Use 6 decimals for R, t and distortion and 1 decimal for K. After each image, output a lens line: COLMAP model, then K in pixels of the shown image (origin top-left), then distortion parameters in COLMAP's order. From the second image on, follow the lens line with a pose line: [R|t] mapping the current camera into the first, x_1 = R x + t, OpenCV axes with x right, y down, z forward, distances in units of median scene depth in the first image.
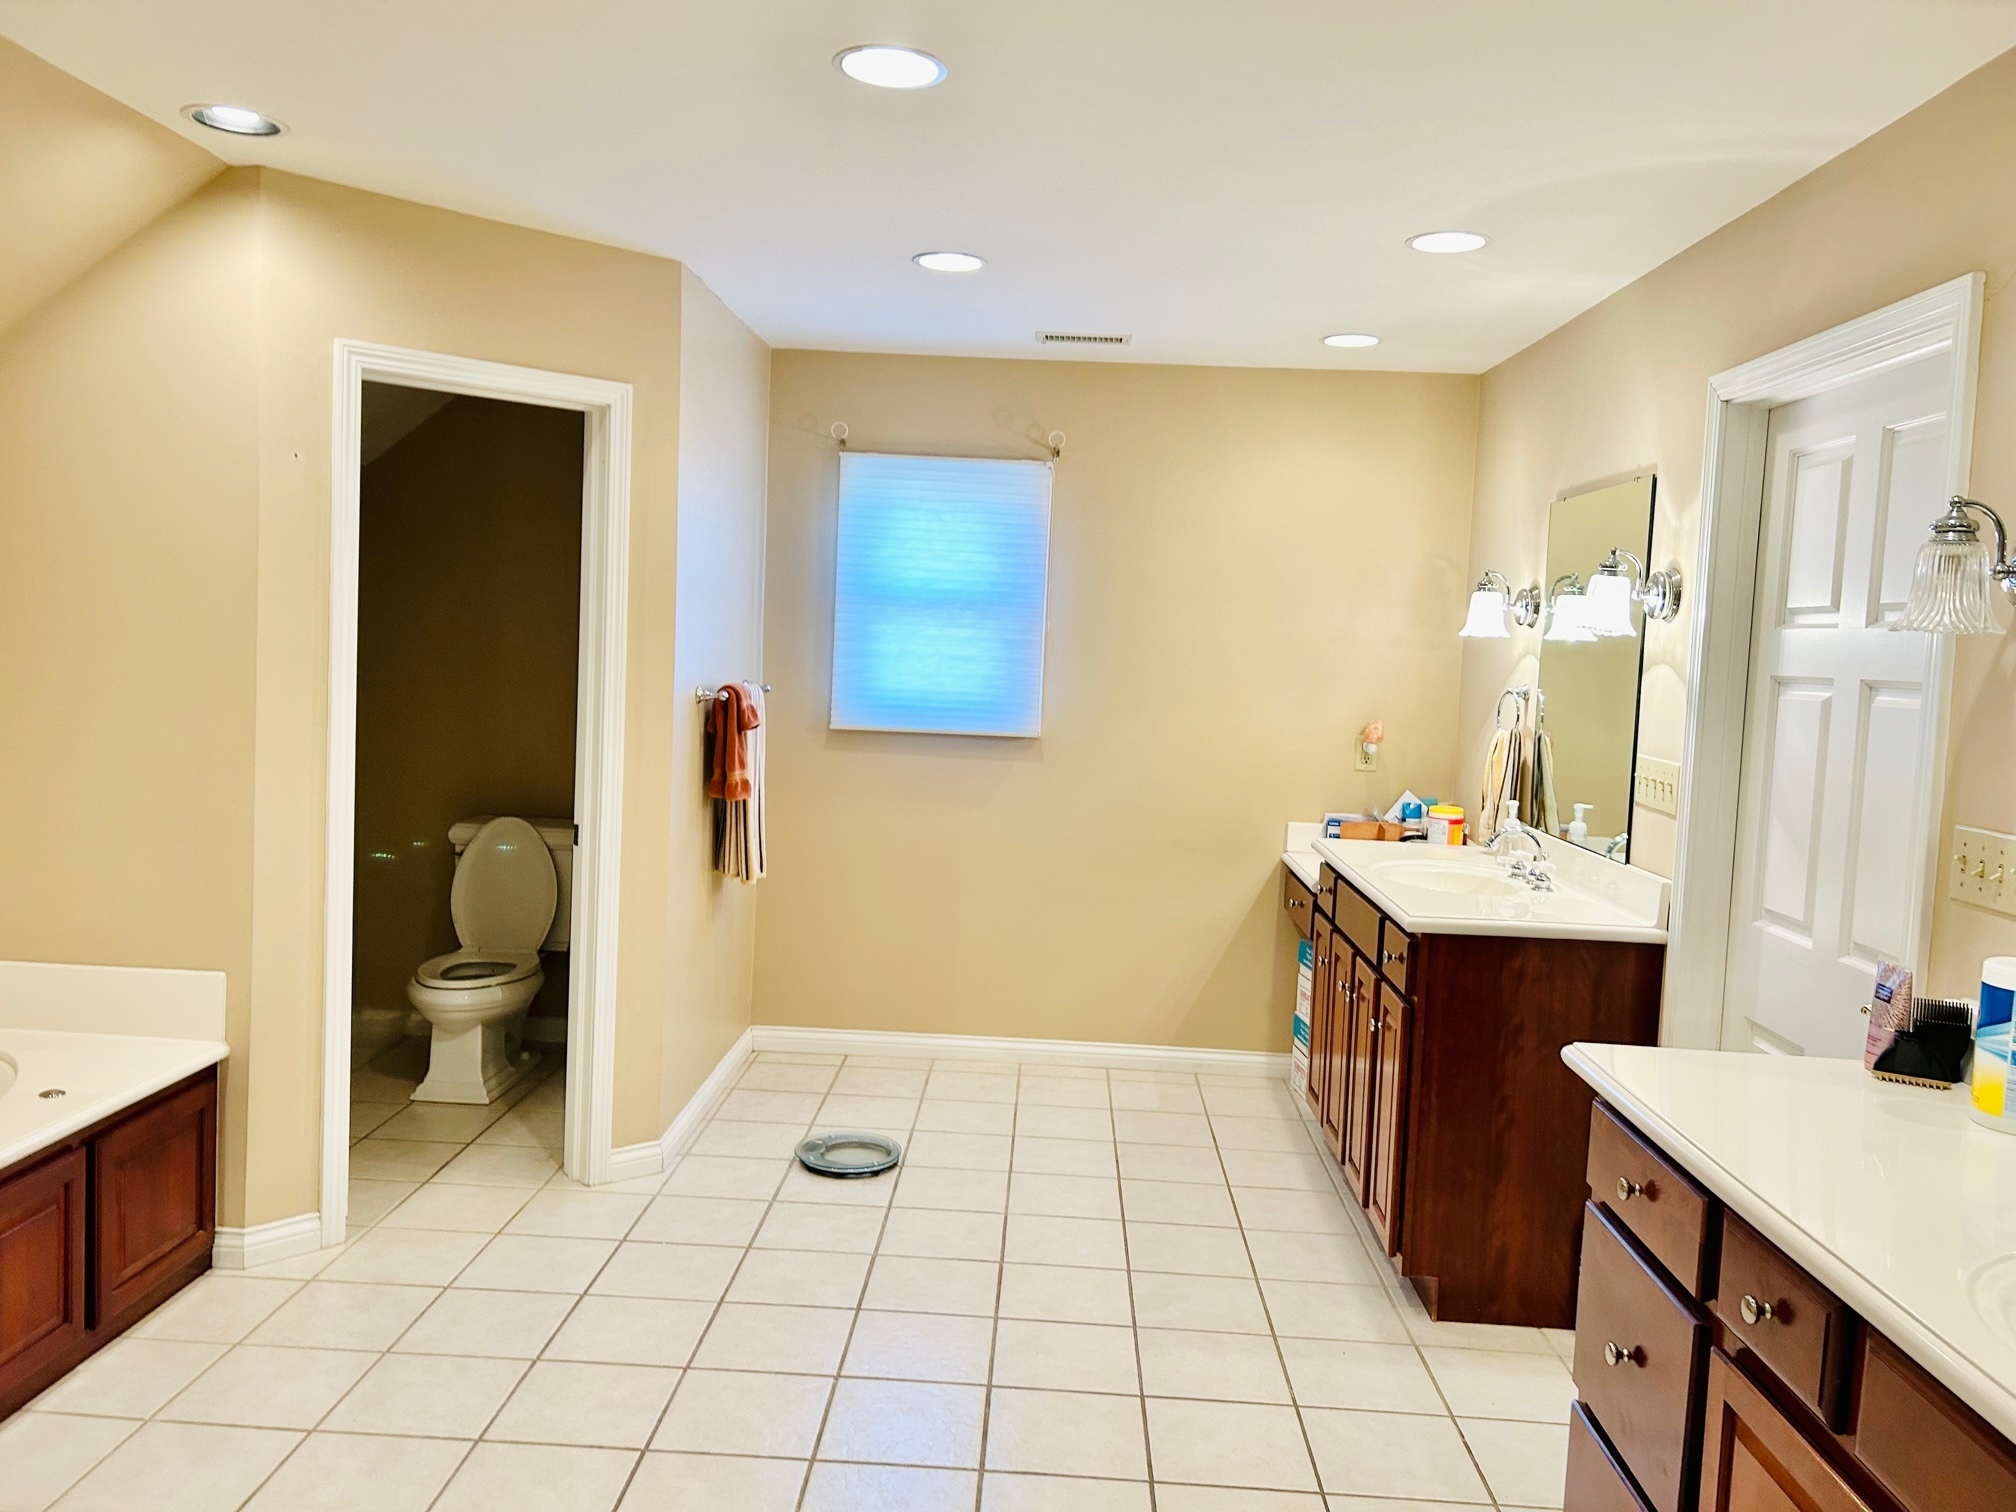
lens RADIAL K [[1507.9, 0, 1007.1], [0, 1507.9, 754.8], [0, 0, 1]] dist [0.054294, -0.030184]
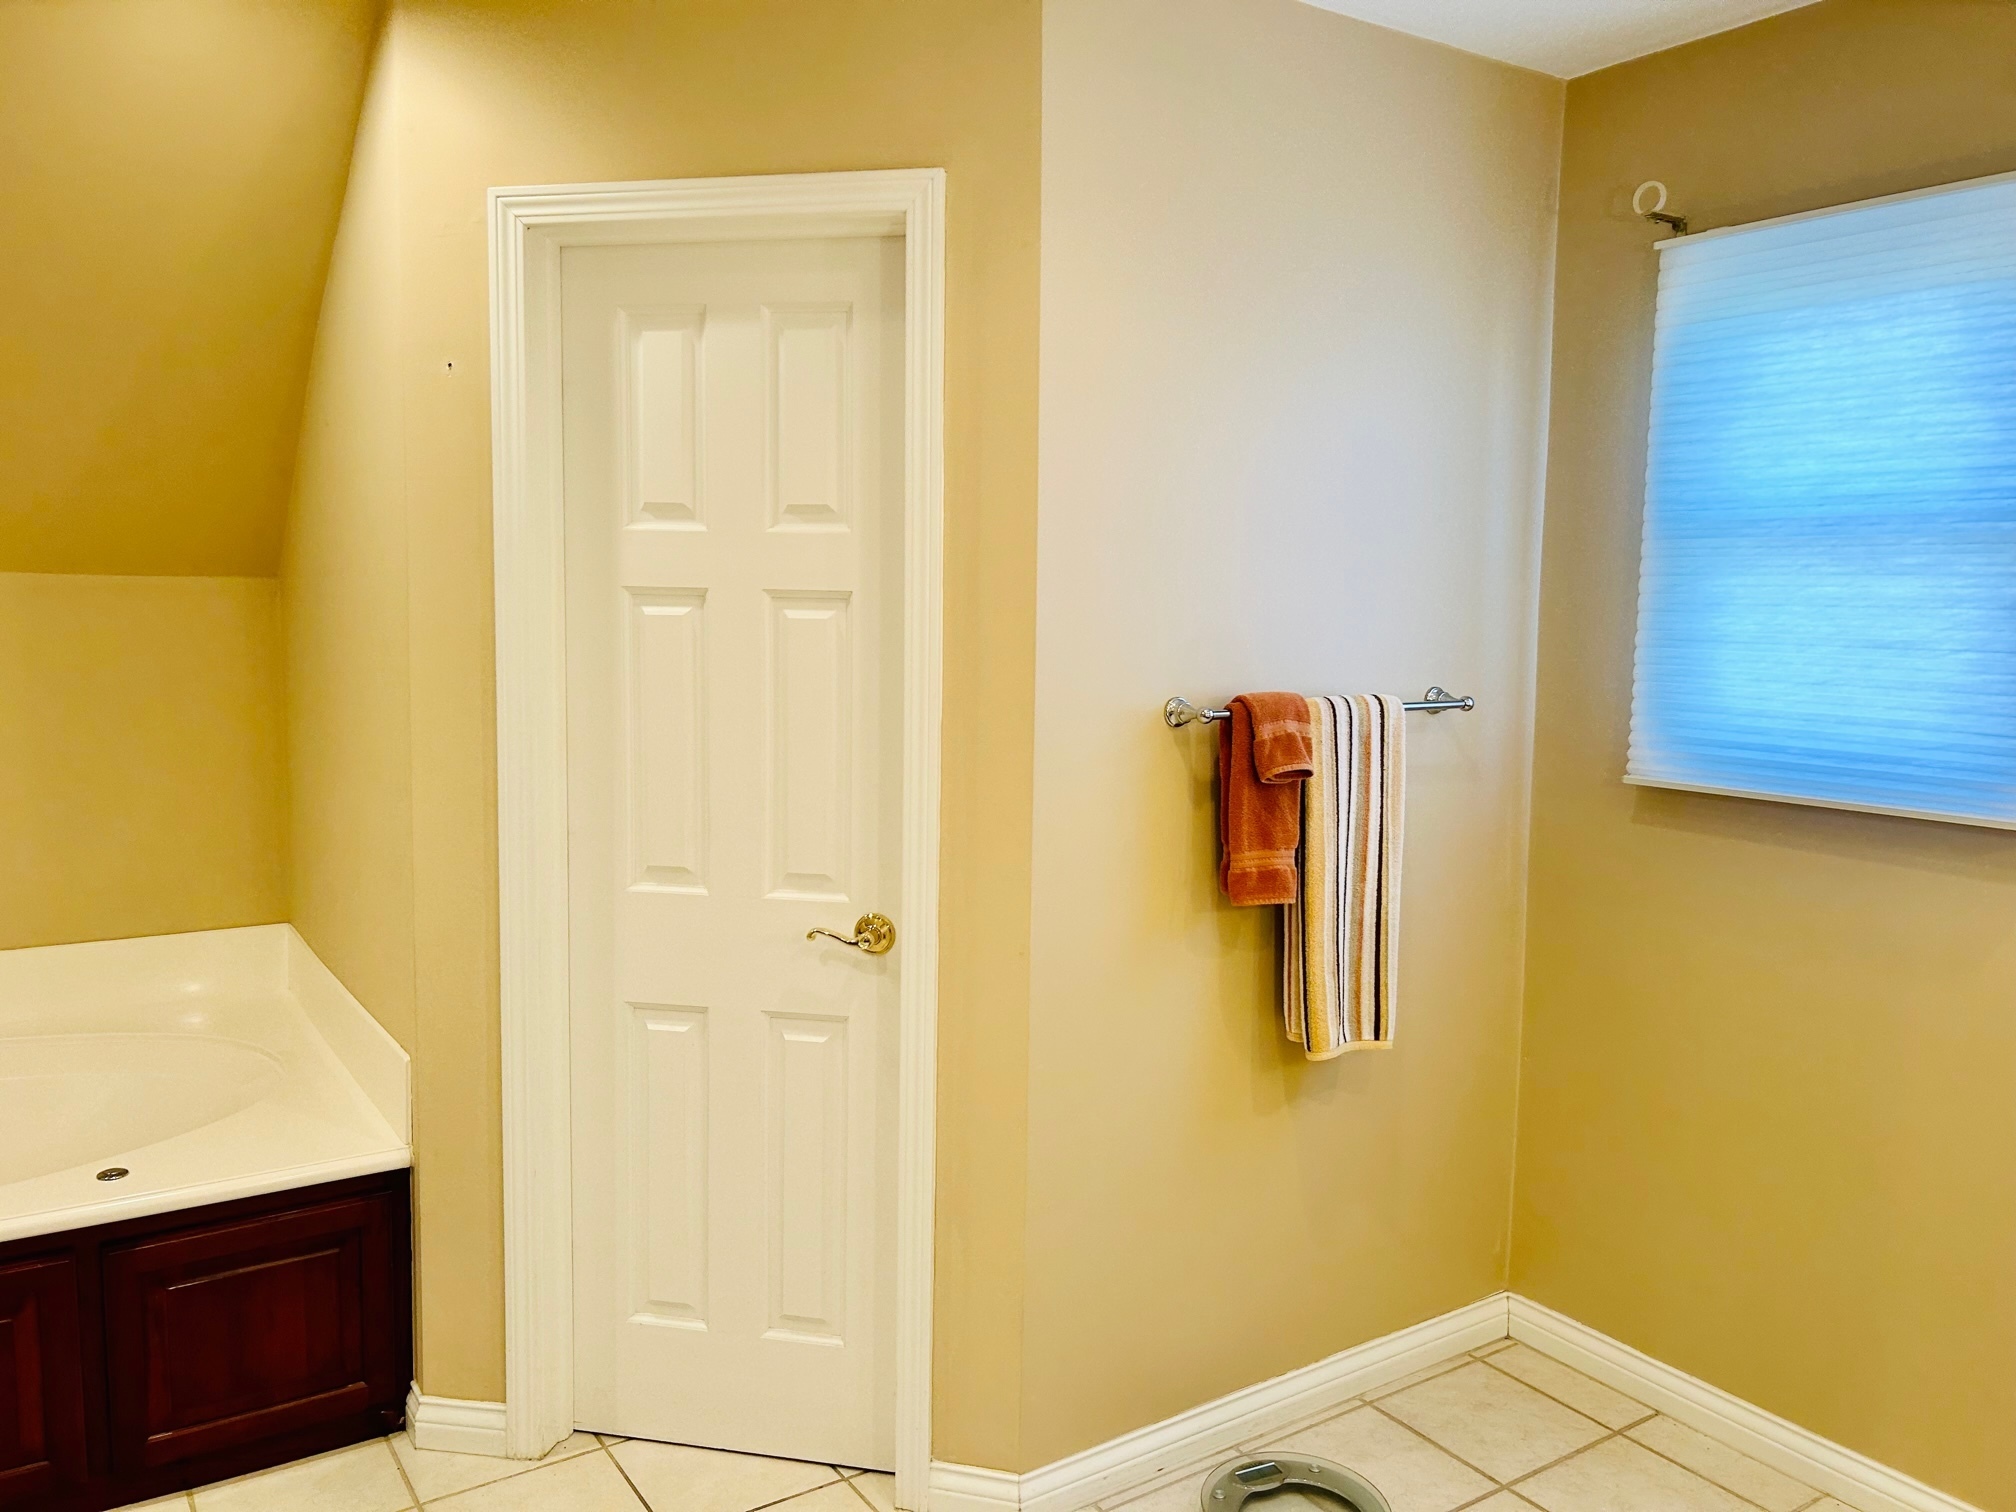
lens RADIAL K [[1507.9, 0, 1005.3], [0, 1507.9, 752.2], [0, 0, 1]] dist [0.054294, -0.030184]
pose [[0.586156, 0.047808, -0.808787, 0.184269], [-0.053238, 0.998373, 0.020431, -0.027560], [0.808447, 0.031082, 0.587747, 0.522425]]
